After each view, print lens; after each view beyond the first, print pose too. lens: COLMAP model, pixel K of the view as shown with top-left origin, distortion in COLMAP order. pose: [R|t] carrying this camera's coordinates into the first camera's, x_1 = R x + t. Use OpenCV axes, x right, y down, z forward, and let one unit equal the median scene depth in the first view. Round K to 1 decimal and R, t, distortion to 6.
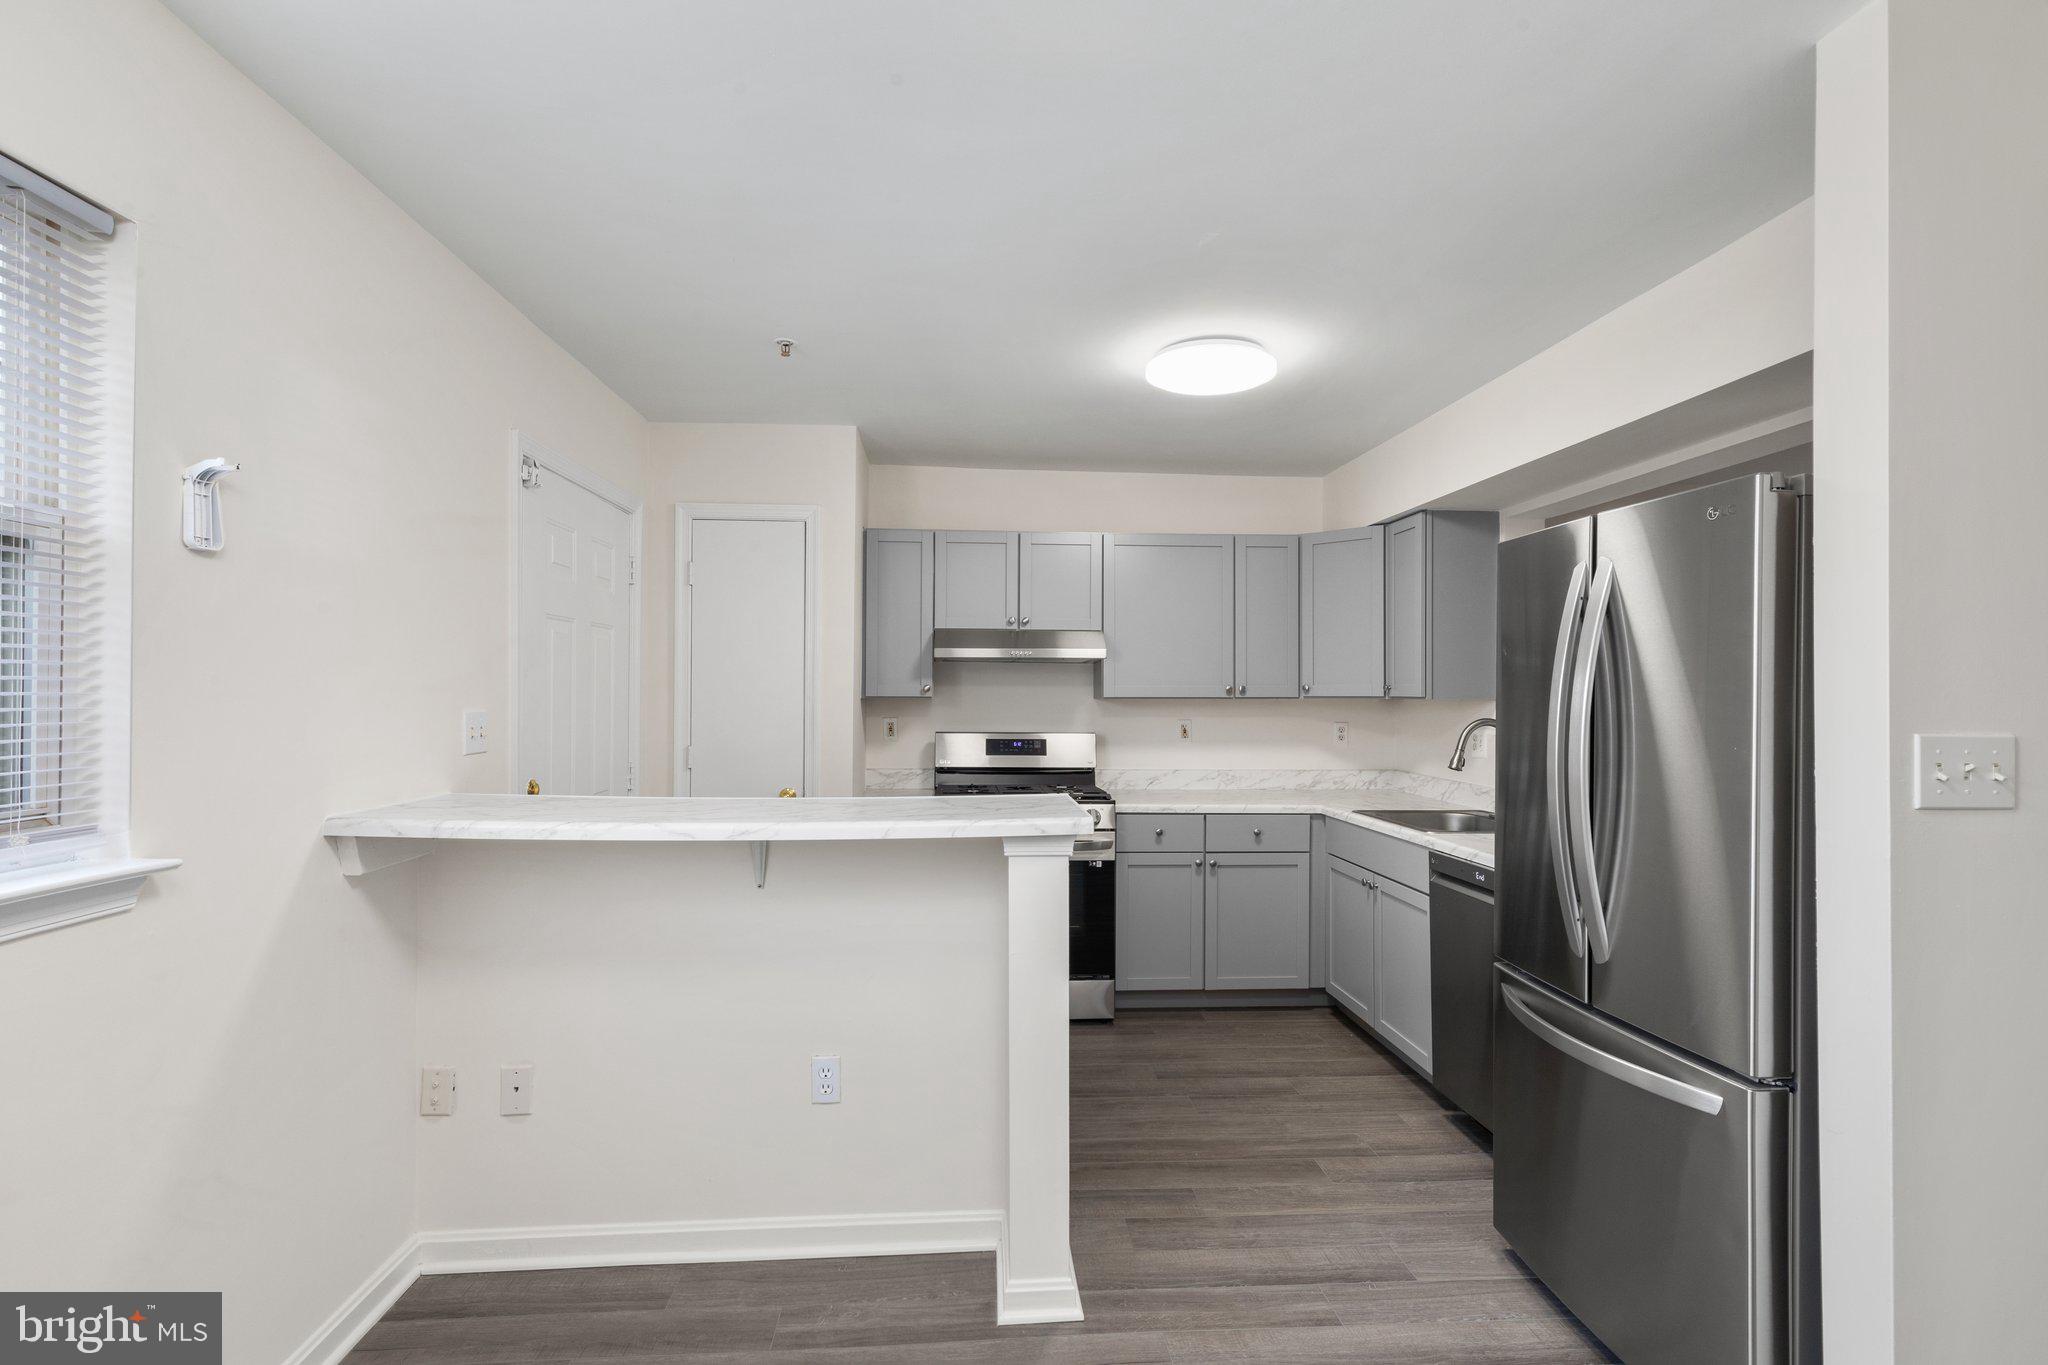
lens RADIAL K [[934.4, 0, 1014.9], [0, 934.4, 692.3], [0, 0, 1]] dist [-0.001450, -0.002788]
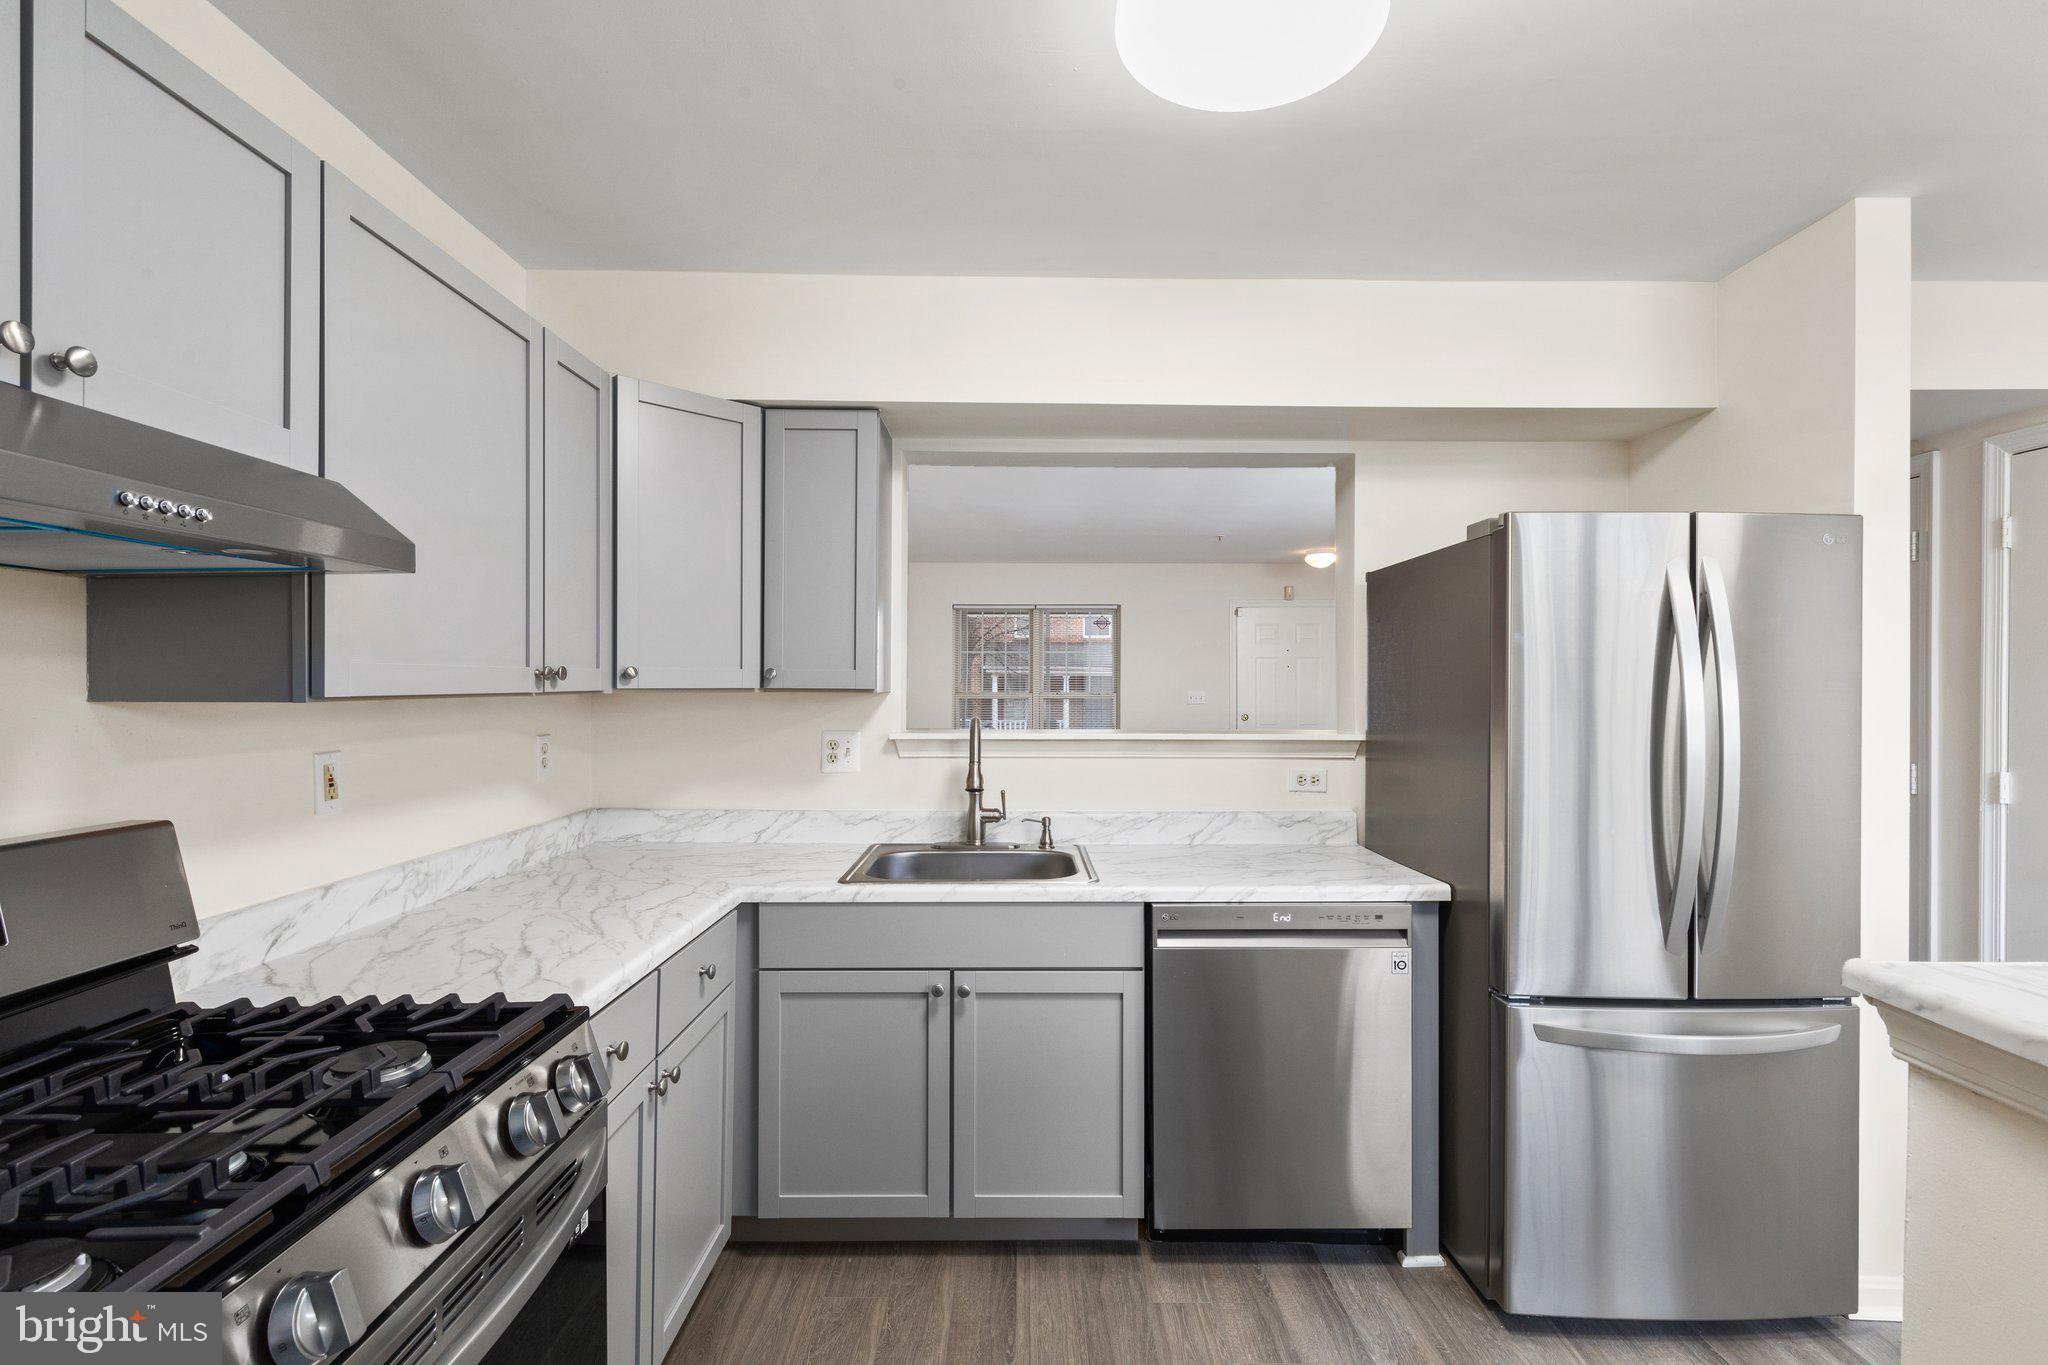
lens RADIAL K [[934.4, 0, 1028.3], [0, 934.4, 684.3], [0, 0, 1]] dist [-0.001450, -0.002788]
pose [[0.060541, -0.004324, 0.998156, -0.208929], [-0.004493, 0.999979, 0.004604, -0.001518], [-0.998156, -0.004763, 0.060520, 0.803082]]
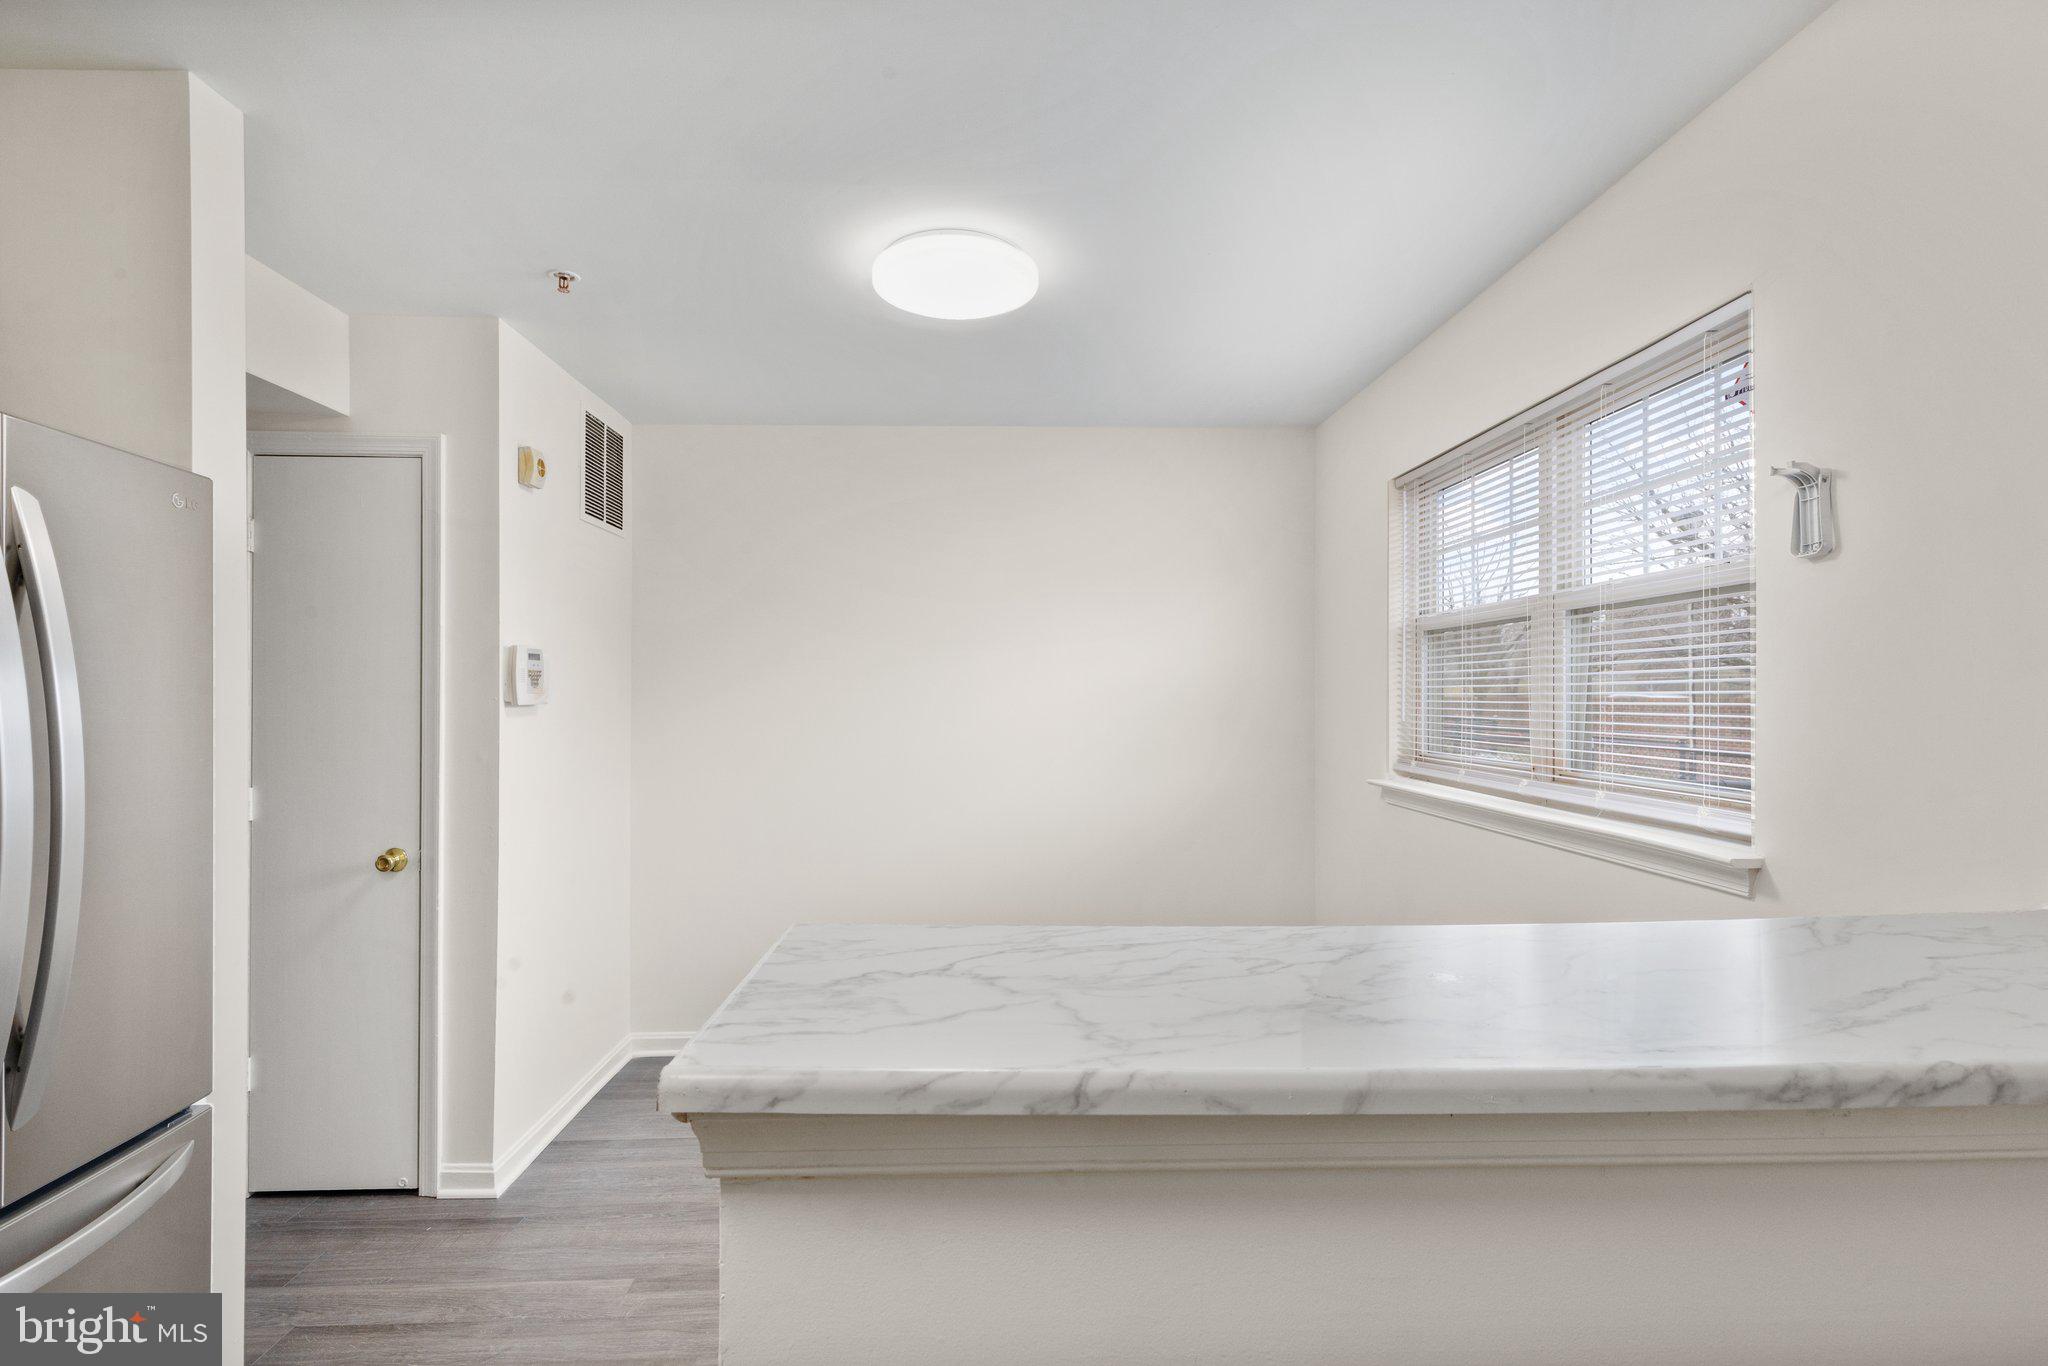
lens RADIAL K [[934.4, 0, 1003.0], [0, 934.4, 667.4], [0, 0, 1]] dist [-0.001450, -0.002788]
pose [[-0.998765, 0.000180, 0.049693, -0.035719], [-0.001584, 0.999370, -0.035448, -0.000713], [-0.049668, -0.035483, -0.998135, 0.782961]]
